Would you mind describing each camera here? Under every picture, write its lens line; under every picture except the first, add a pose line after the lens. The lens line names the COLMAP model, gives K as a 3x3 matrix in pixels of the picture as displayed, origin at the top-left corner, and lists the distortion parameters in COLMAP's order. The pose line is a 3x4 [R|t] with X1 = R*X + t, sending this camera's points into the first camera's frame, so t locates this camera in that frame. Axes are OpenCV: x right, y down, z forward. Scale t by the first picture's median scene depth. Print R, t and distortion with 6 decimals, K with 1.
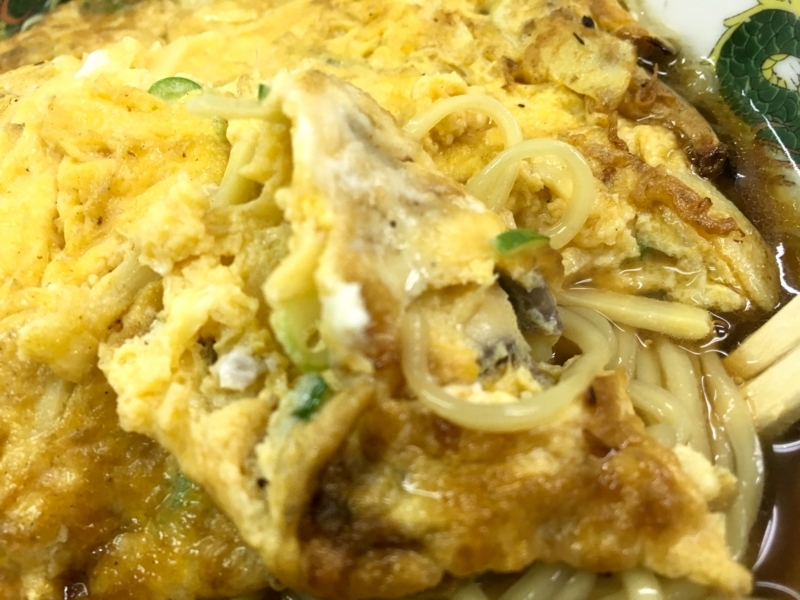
lens RADIAL K [[676.5, 0, 399.2], [0, 676.5, 300.2], [0, 0, 1]] dist [-0.016863, -0.007246]
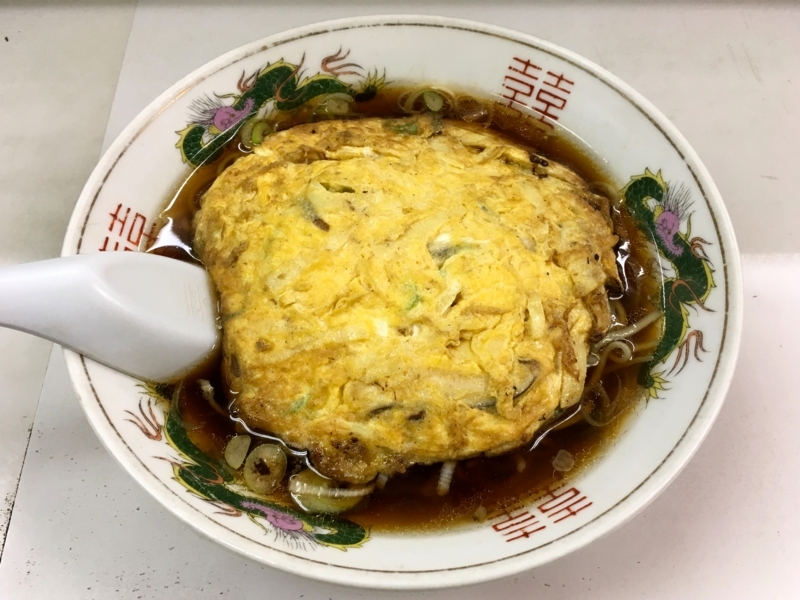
lens RADIAL K [[676.5, 0, 400.1], [0, 676.5, 299.9], [0, 0, 1]] dist [-0.016863, -0.007246]
pose [[0.901609, 0.416434, 0.116976, -0.474371], [-0.396489, 0.687544, 0.608342, -1.365696], [0.172908, -0.594867, 0.785007, -0.868160]]
